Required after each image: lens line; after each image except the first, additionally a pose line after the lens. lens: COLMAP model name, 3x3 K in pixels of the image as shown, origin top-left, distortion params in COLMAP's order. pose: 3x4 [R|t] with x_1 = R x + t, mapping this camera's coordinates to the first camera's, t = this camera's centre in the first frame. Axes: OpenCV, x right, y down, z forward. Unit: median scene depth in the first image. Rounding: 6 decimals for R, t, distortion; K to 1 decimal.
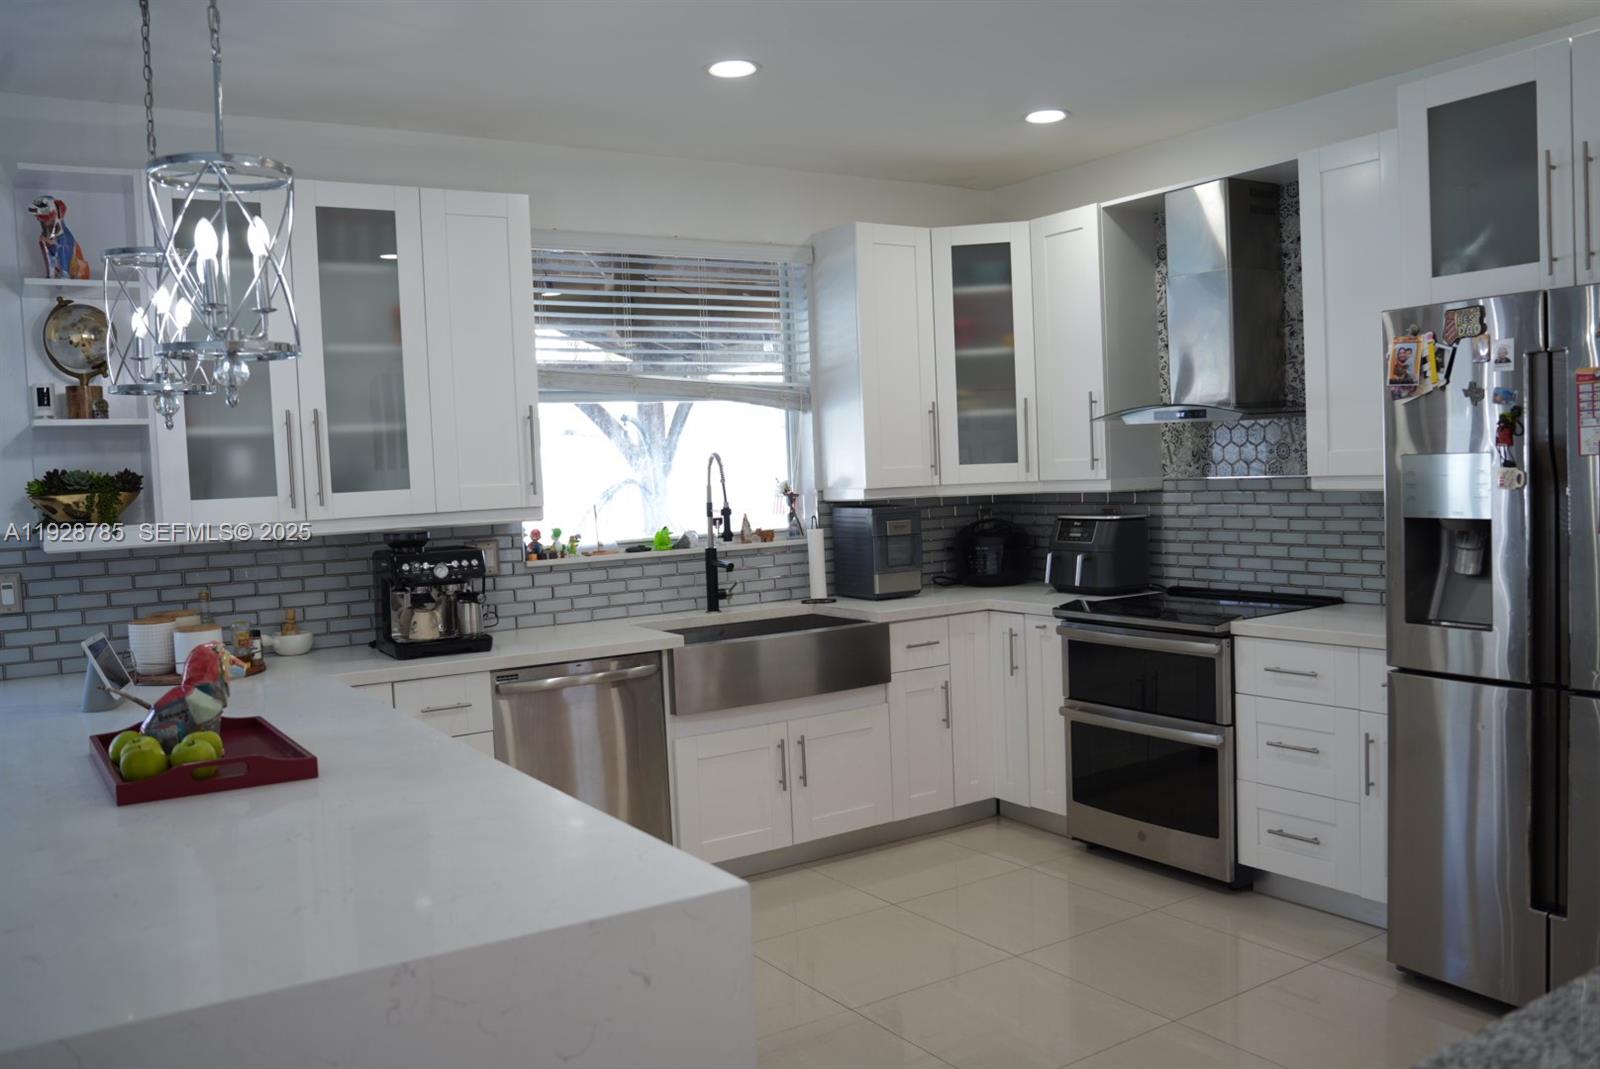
lens RADIAL K [[1305.6, 0, 801.8], [0, 1305.6, 542.0], [0, 0, 1]] dist [-0.051048, 0.000035]
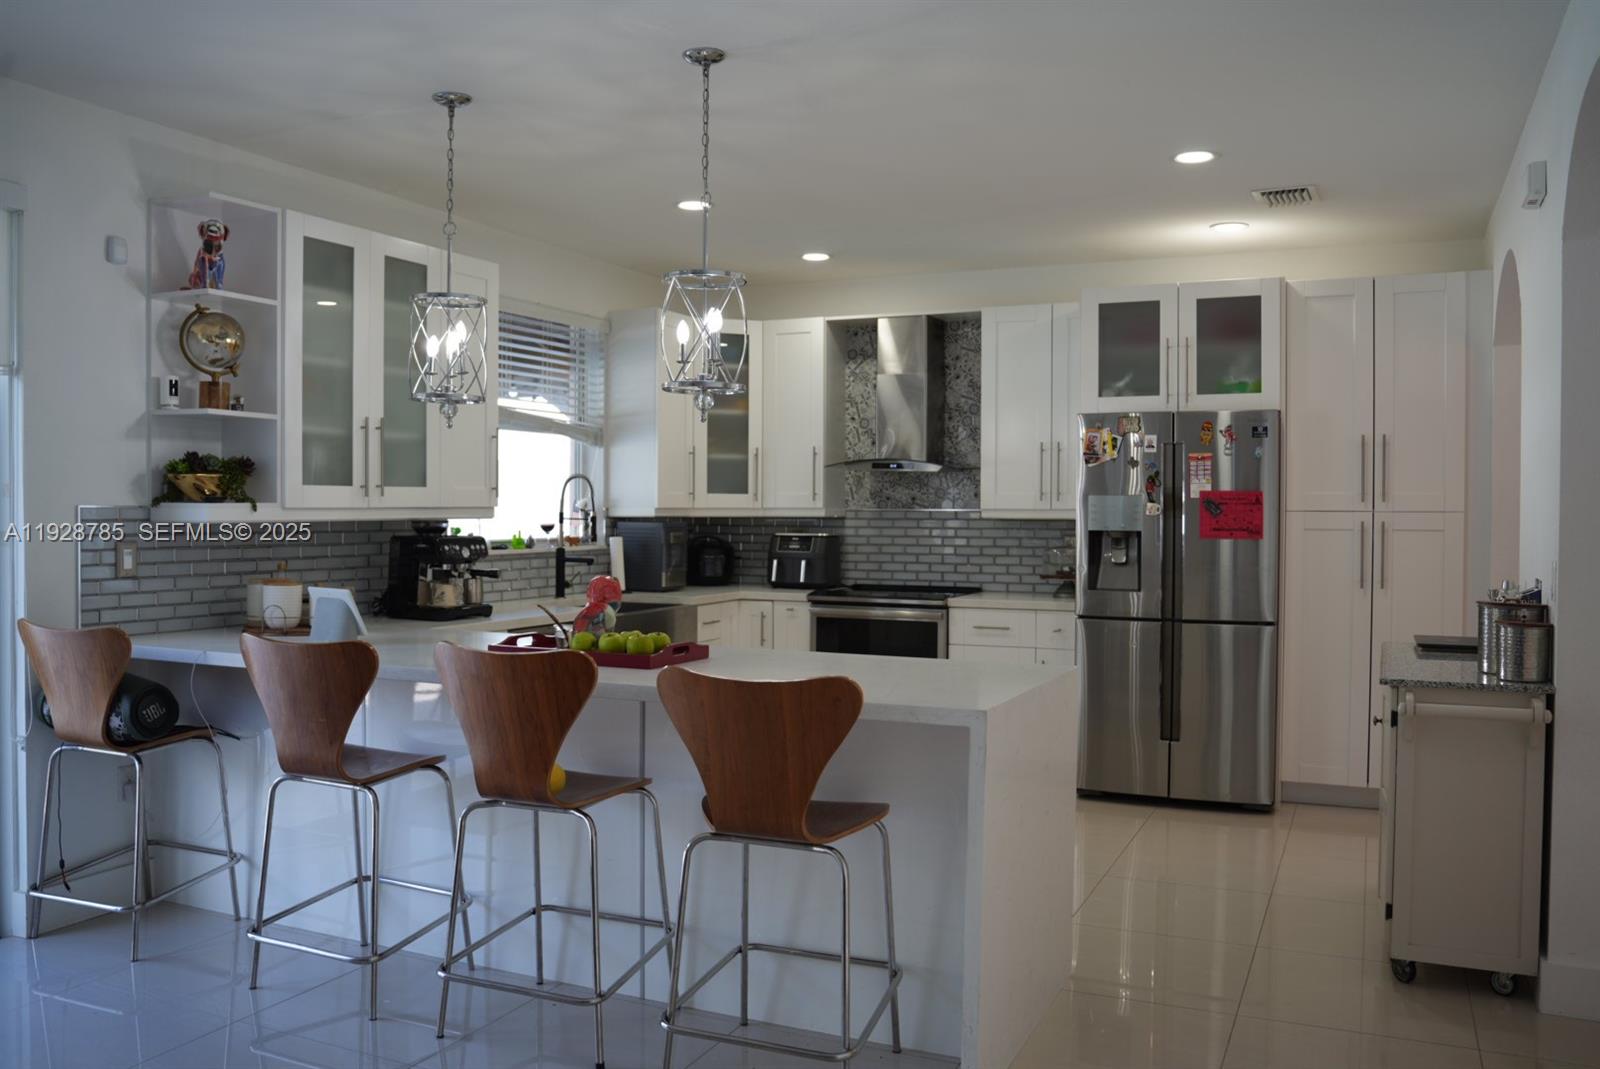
lens RADIAL K [[1305.6, 0, 798.9], [0, 1305.6, 523.5], [0, 0, 1]] dist [-0.051048, 0.000035]
pose [[0.845973, 0.038591, 0.531827, -0.567943], [-0.008433, 0.998221, -0.059019, 0.055652], [-0.533159, 0.045444, 0.844794, -0.208072]]
